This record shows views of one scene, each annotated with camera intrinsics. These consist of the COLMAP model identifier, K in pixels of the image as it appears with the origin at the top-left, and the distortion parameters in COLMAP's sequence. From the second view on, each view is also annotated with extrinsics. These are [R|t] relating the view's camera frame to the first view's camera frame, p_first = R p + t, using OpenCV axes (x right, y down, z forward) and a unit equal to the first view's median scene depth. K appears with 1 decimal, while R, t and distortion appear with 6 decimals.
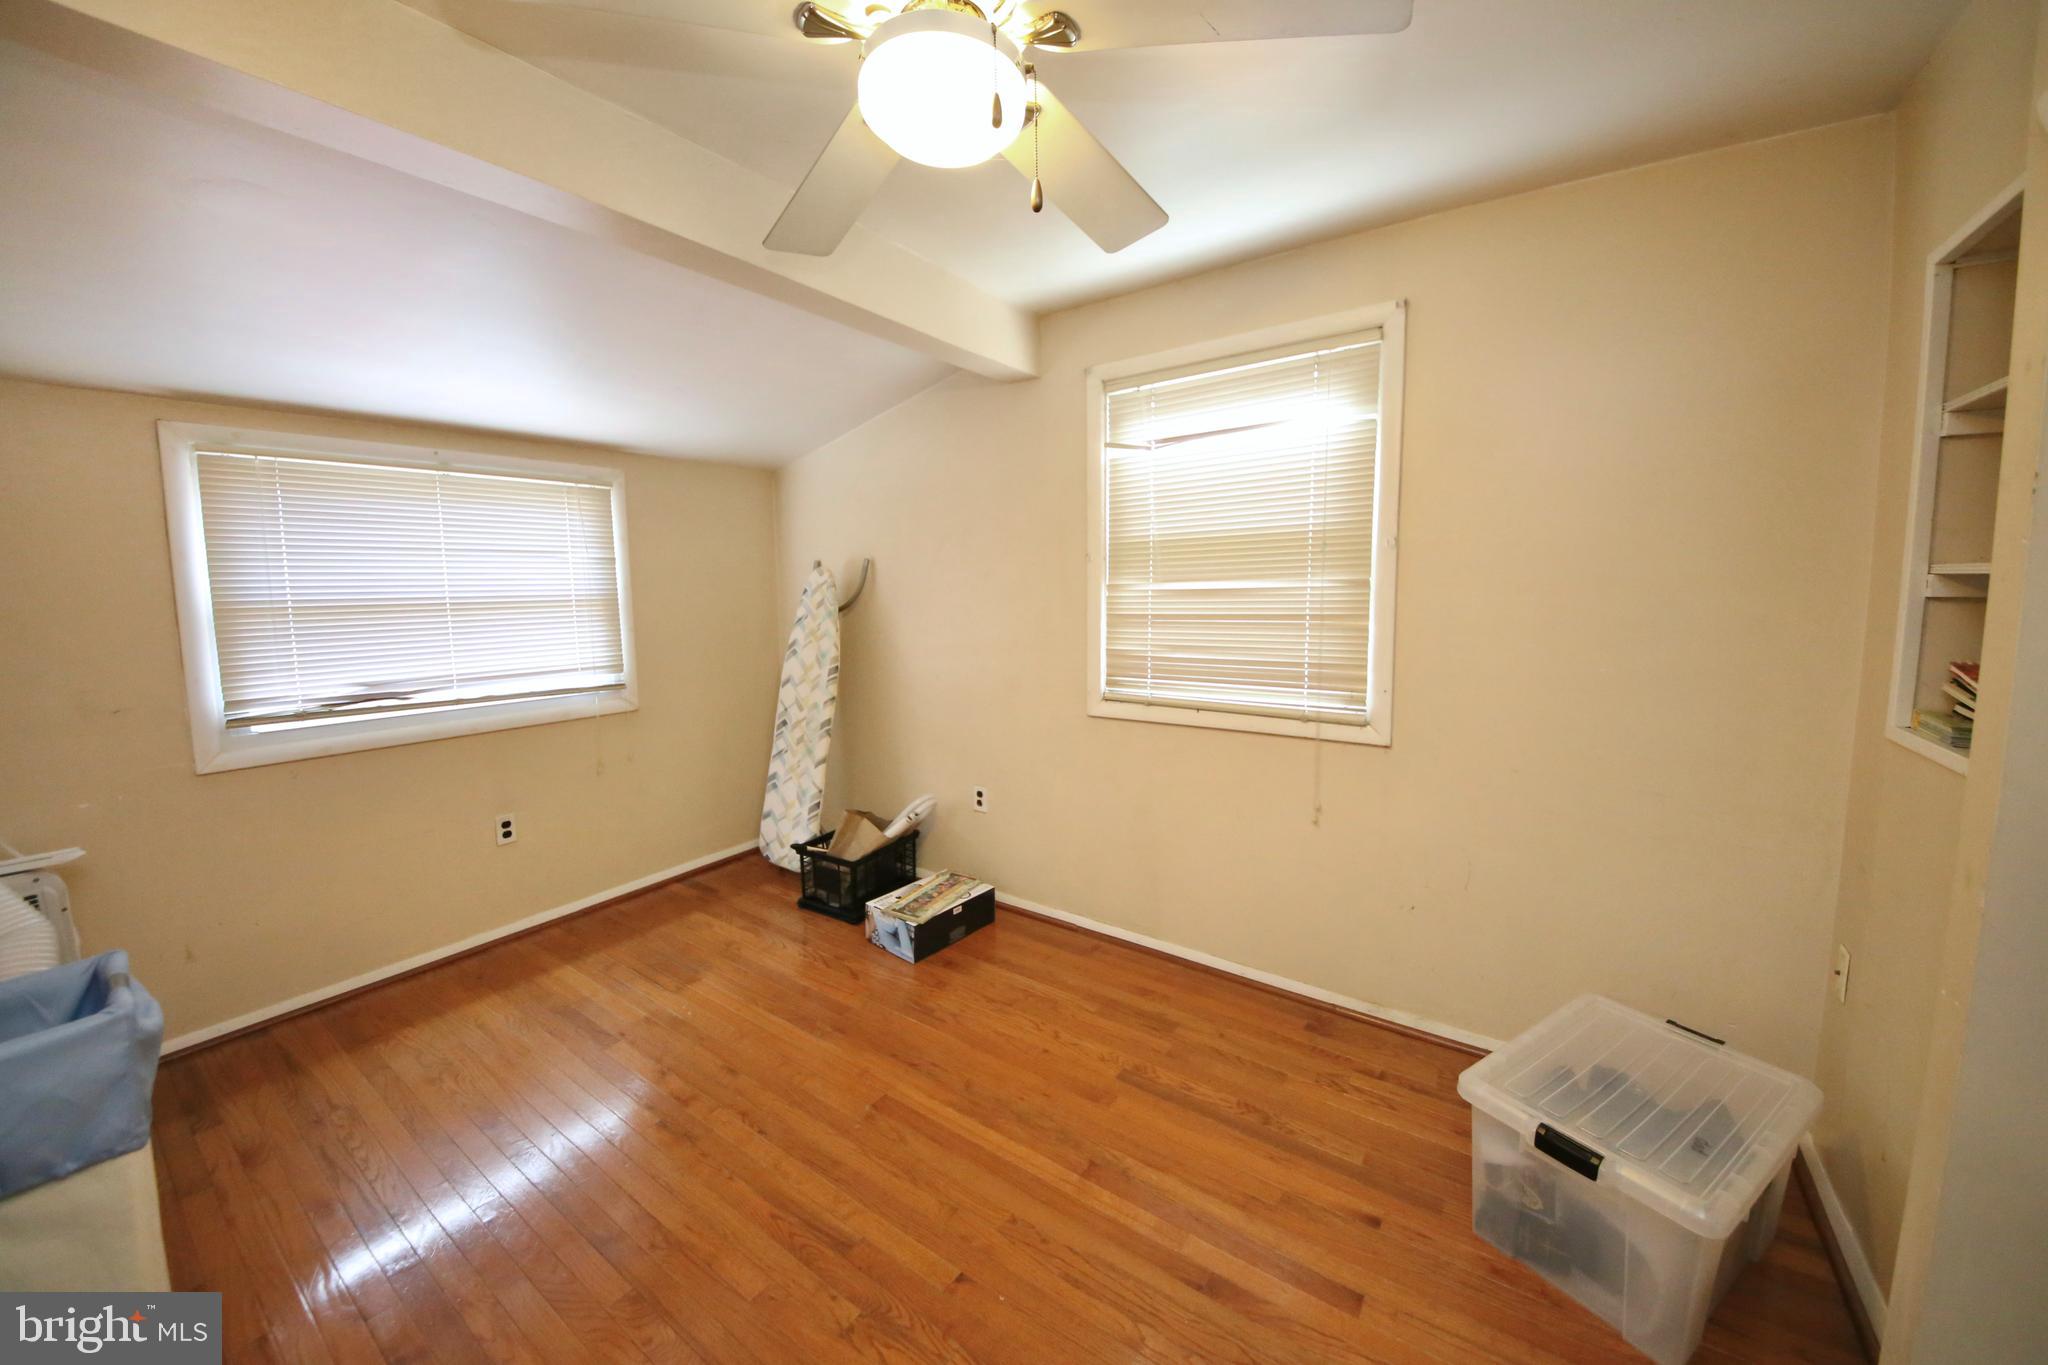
lens RADIAL K [[736.2, 0, 1023.3], [0, 736.2, 644.5], [0, 0, 1]] dist [0.036270, -0.022275]
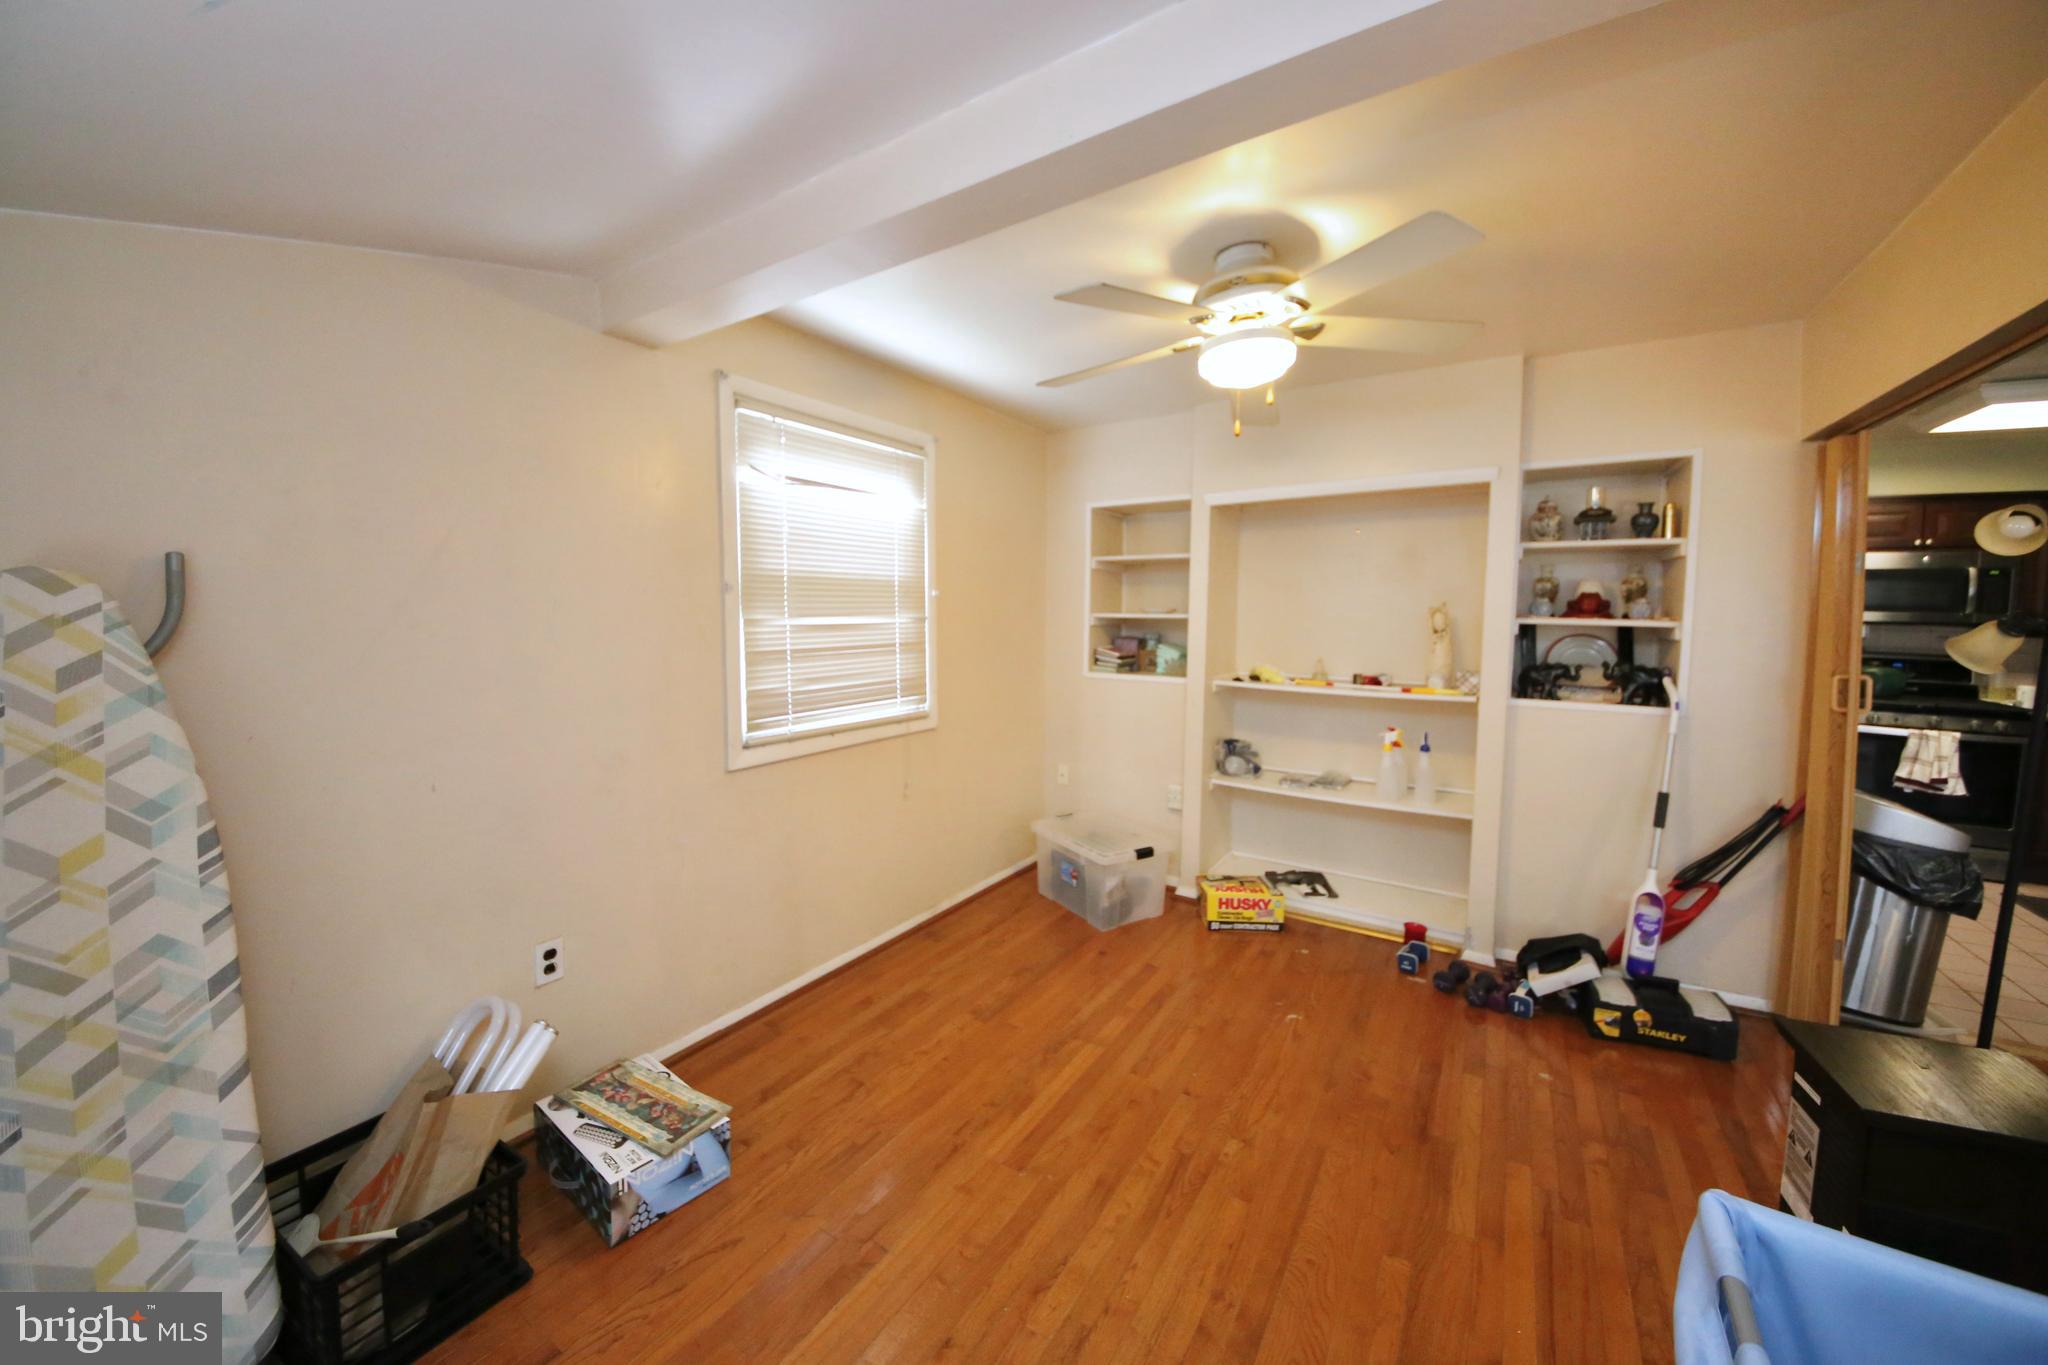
lens RADIAL K [[736.2, 0, 1023.3], [0, 736.2, 644.5], [0, 0, 1]] dist [0.036270, -0.022275]
pose [[-0.037523, -0.034000, 0.998717, -0.843905], [0.078835, 0.996205, 0.036877, -0.060216], [-0.996181, 0.080118, -0.034700, 0.731703]]
